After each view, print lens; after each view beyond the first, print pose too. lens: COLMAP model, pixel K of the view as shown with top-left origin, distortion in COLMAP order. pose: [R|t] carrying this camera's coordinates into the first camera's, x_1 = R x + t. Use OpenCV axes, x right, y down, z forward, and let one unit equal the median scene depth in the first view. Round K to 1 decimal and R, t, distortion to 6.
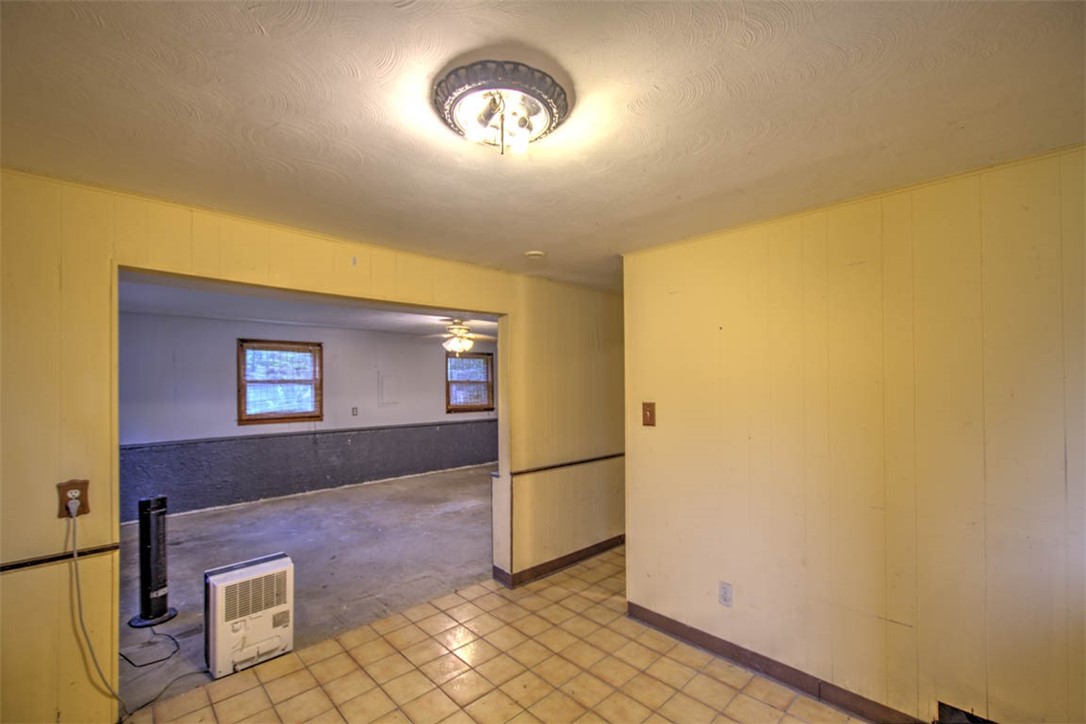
lens RADIAL K [[463.2, 0, 542.7], [0, 463.2, 370.2], [0, 0, 1]] dist [-0.000551, -0.001407]
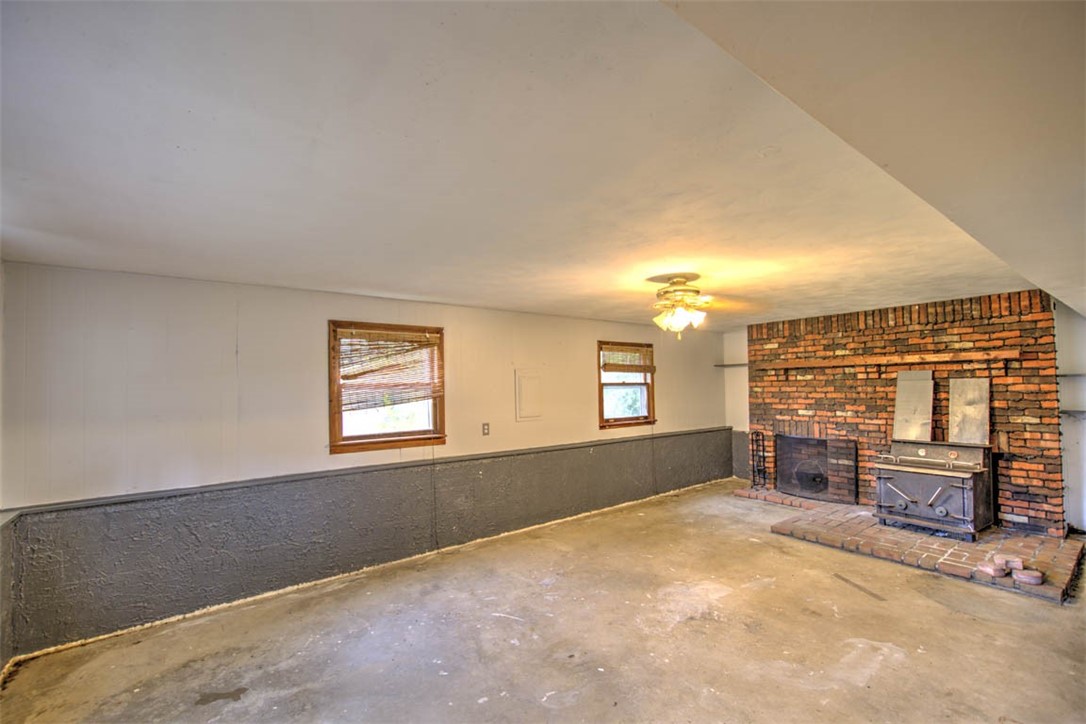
lens RADIAL K [[463.2, 0, 543.3], [0, 463.2, 366.7], [0, 0, 1]] dist [-0.000551, -0.001407]
pose [[0.993406, -0.018459, -0.113153, -0.283166], [0.016466, 0.999693, -0.018527, 0.013188], [0.113460, 0.016542, 0.993405, 0.383824]]
